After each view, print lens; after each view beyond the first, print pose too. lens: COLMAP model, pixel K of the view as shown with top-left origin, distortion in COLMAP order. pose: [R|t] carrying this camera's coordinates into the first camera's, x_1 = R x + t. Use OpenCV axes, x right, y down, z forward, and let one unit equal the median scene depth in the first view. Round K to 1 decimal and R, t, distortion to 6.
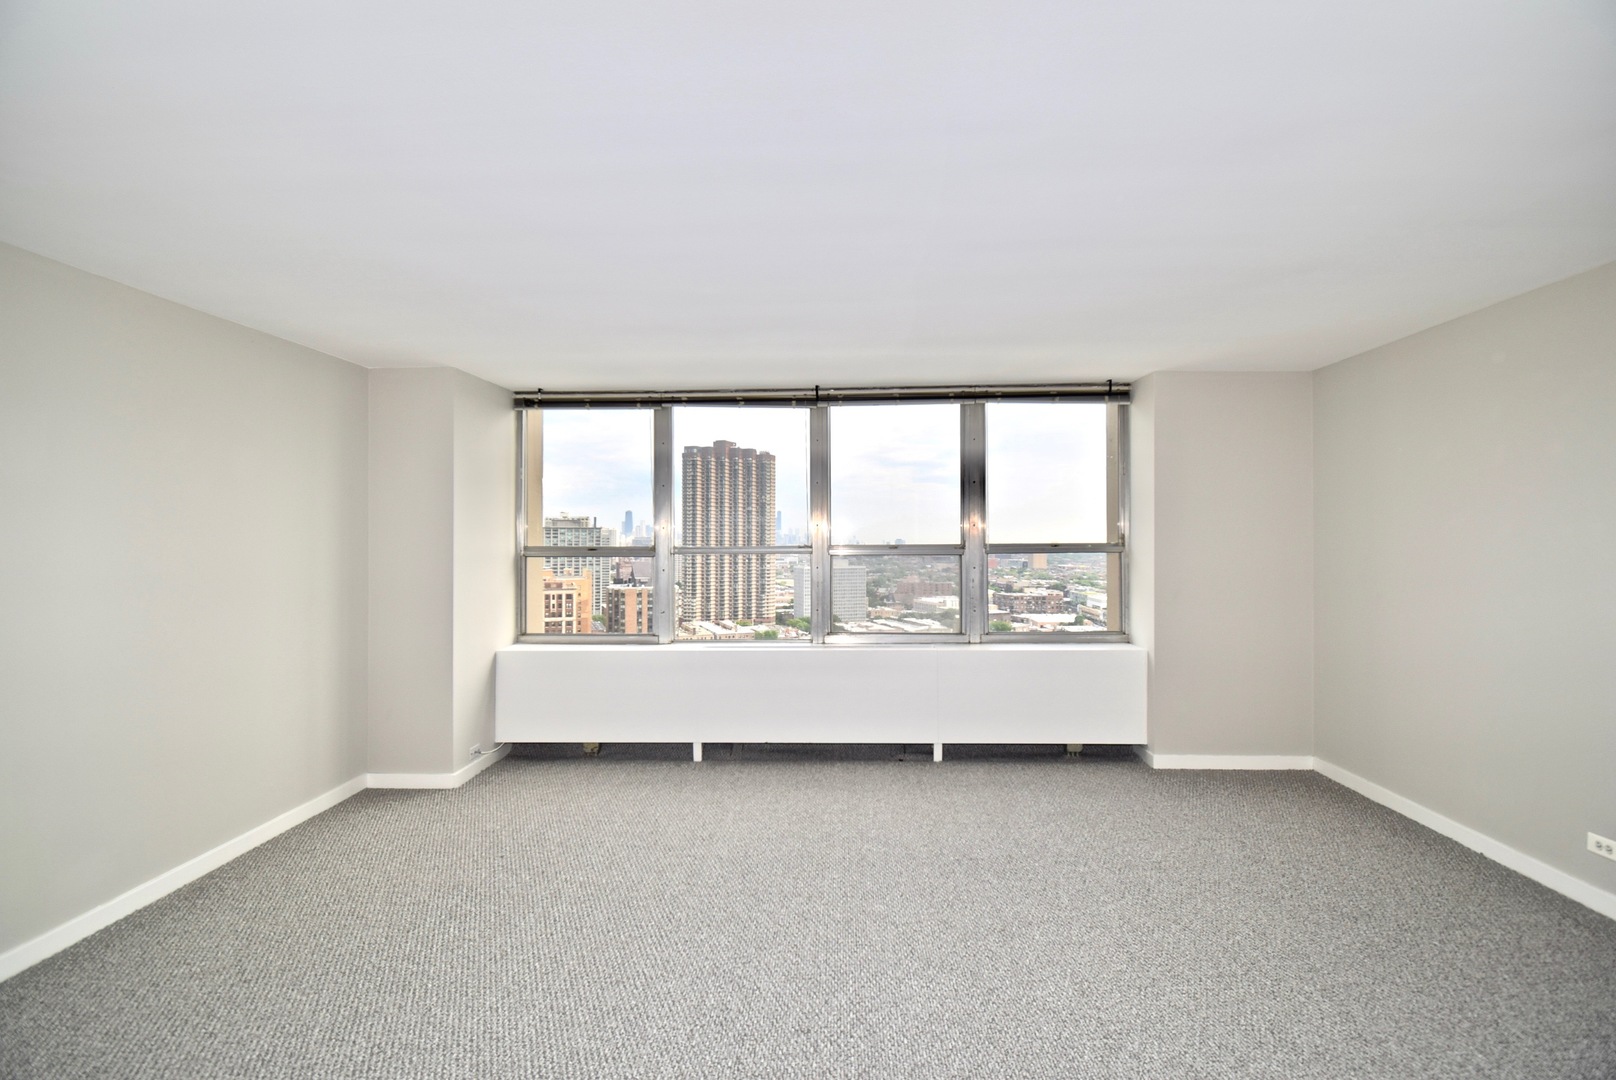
lens RADIAL K [[716.5, 0, 813.4], [0, 716.5, 538.1], [0, 0, 1]] dist [0.016586, -0.026898]
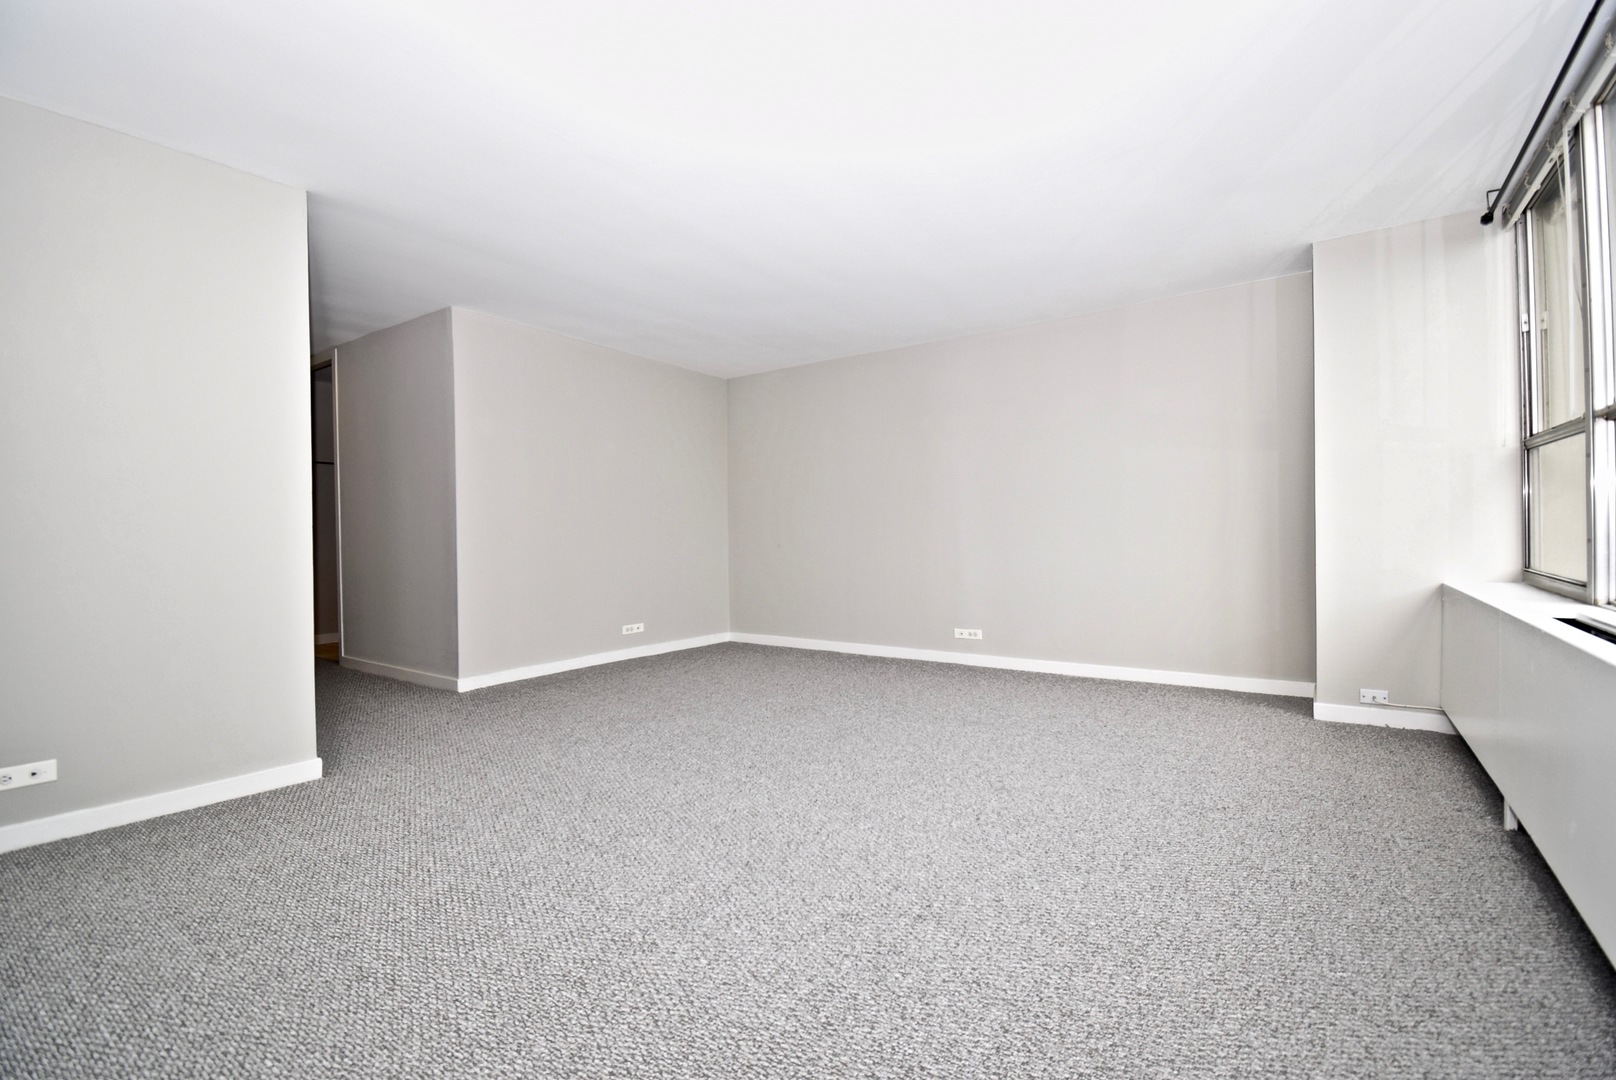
lens RADIAL K [[716.5, 0, 813.4], [0, 716.5, 538.1], [0, 0, 1]] dist [0.016586, -0.026898]
pose [[-0.543810, 0.022696, -0.838902, 0.512624], [0.020179, 0.999699, 0.013965, 0.089605], [0.838966, -0.009334, -0.544104, 0.856203]]
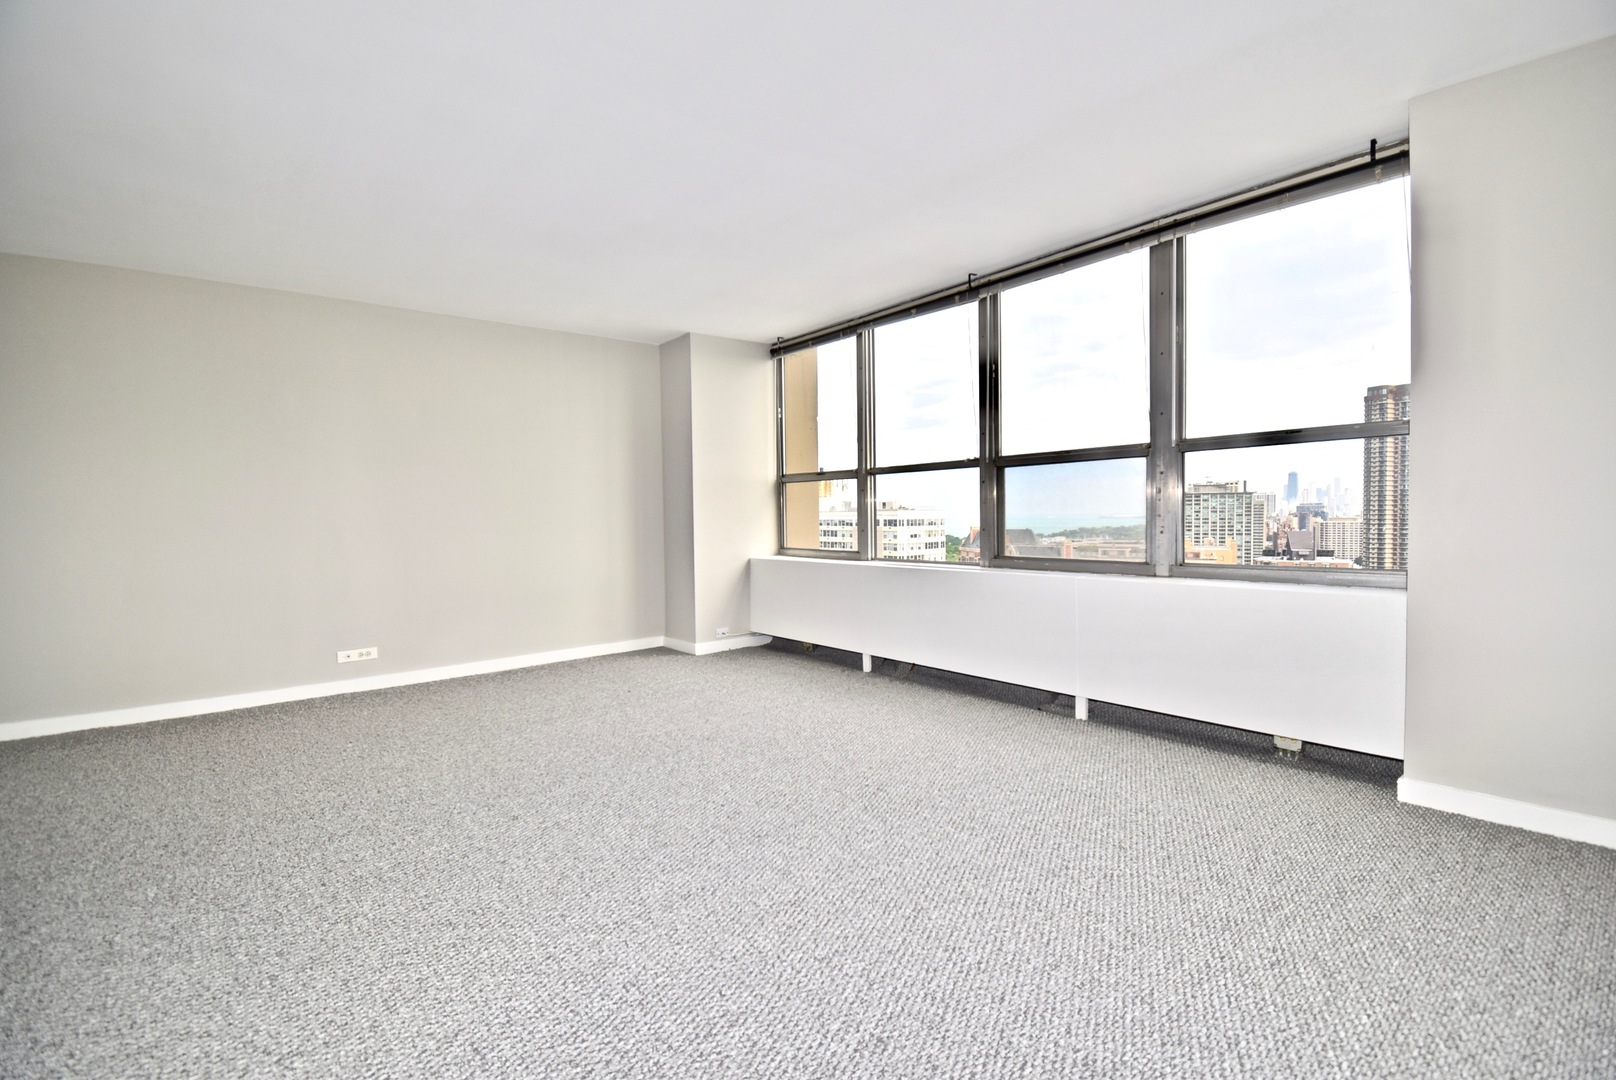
lens RADIAL K [[716.5, 0, 813.4], [0, 716.5, 538.1], [0, 0, 1]] dist [0.016586, -0.026898]
pose [[0.665996, 0.019160, -0.745709, 0.550224], [0.013636, 0.999190, 0.037851, 0.077607], [0.745831, -0.035377, 0.665195, 0.260503]]
